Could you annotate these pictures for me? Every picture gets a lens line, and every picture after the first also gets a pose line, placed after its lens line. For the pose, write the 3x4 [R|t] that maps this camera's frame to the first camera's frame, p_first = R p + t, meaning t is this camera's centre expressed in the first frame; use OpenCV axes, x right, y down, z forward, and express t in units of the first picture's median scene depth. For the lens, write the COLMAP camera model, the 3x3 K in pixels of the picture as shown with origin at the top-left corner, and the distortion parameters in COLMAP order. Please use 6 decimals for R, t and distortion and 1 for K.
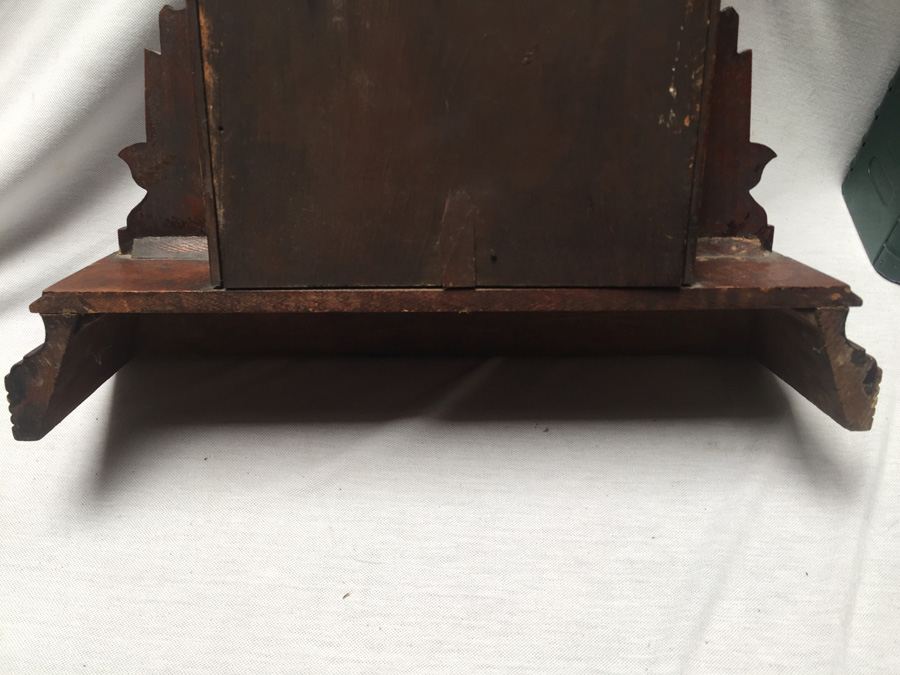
lens RADIAL K [[810.1, 0, 448.1], [0, 810.1, 340.4], [0, 0, 1]] dist [0.124245, -0.110704]
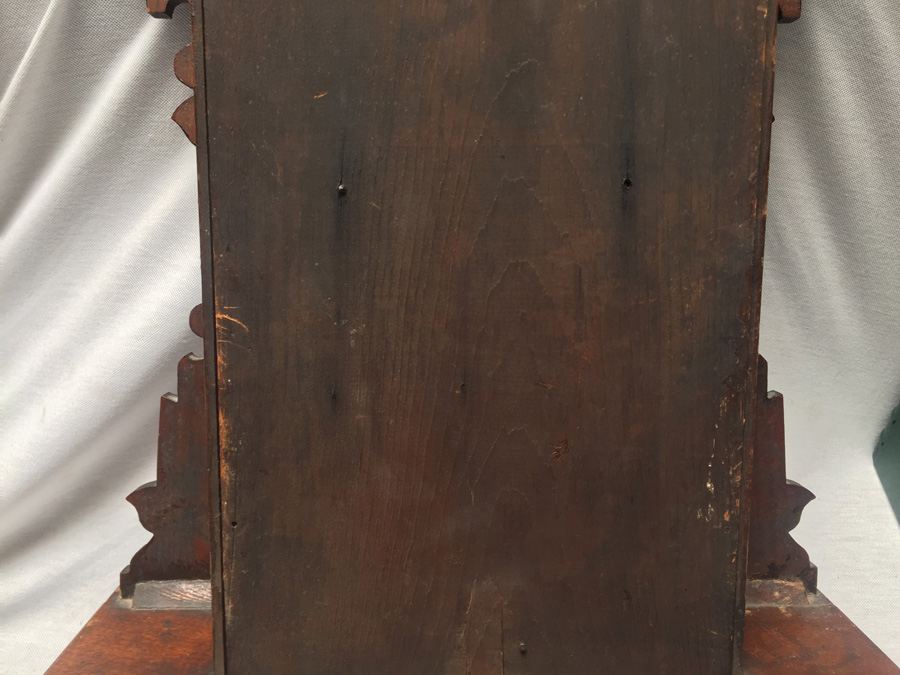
lens RADIAL K [[810.1, 0, 445.6], [0, 810.1, 336.0], [0, 0, 1]] dist [0.124245, -0.110704]
pose [[0.999970, 0.001625, -0.007541, -0.024592], [-0.002537, 0.992443, -0.122678, -0.340620], [0.007284, 0.122694, 0.992418, 0.033765]]
